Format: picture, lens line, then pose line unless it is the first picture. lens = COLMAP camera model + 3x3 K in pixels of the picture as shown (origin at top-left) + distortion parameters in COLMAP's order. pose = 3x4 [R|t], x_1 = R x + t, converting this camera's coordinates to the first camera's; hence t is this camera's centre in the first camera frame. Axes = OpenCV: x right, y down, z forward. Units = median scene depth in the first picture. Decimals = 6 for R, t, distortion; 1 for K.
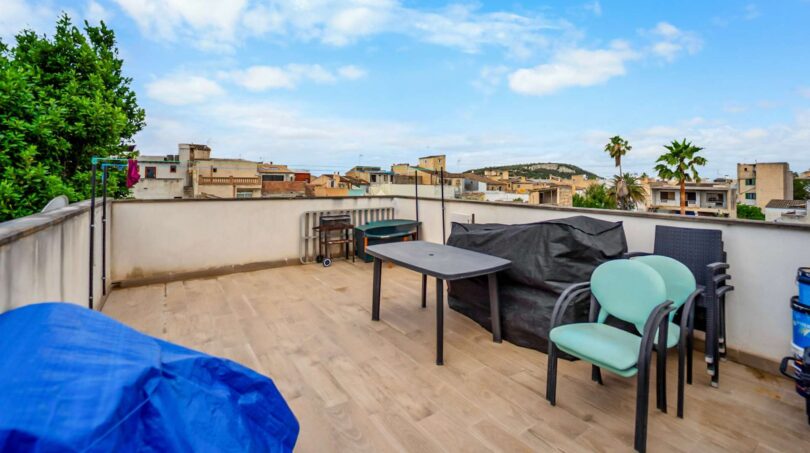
lens RADIAL K [[350.9, 0, 403.2], [0, 350.9, 226.0], [0, 0, 1]] dist [0.001232, -0.000228]
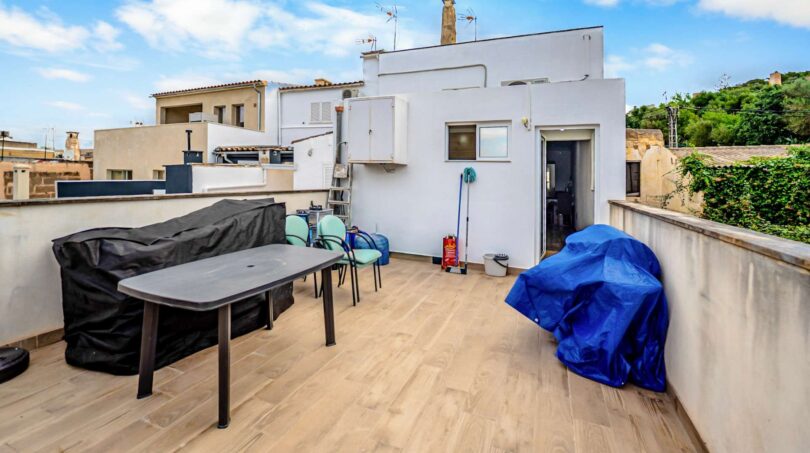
lens RADIAL K [[350.9, 0, 404.7], [0, 350.9, 226.8], [0, 0, 1]] dist [0.001232, -0.000228]
pose [[-0.558482, -0.138868, 0.817810, -0.875700], [0.072743, 0.973891, 0.215047, -0.171038], [-0.826321, 0.179590, -0.533798, 1.387898]]
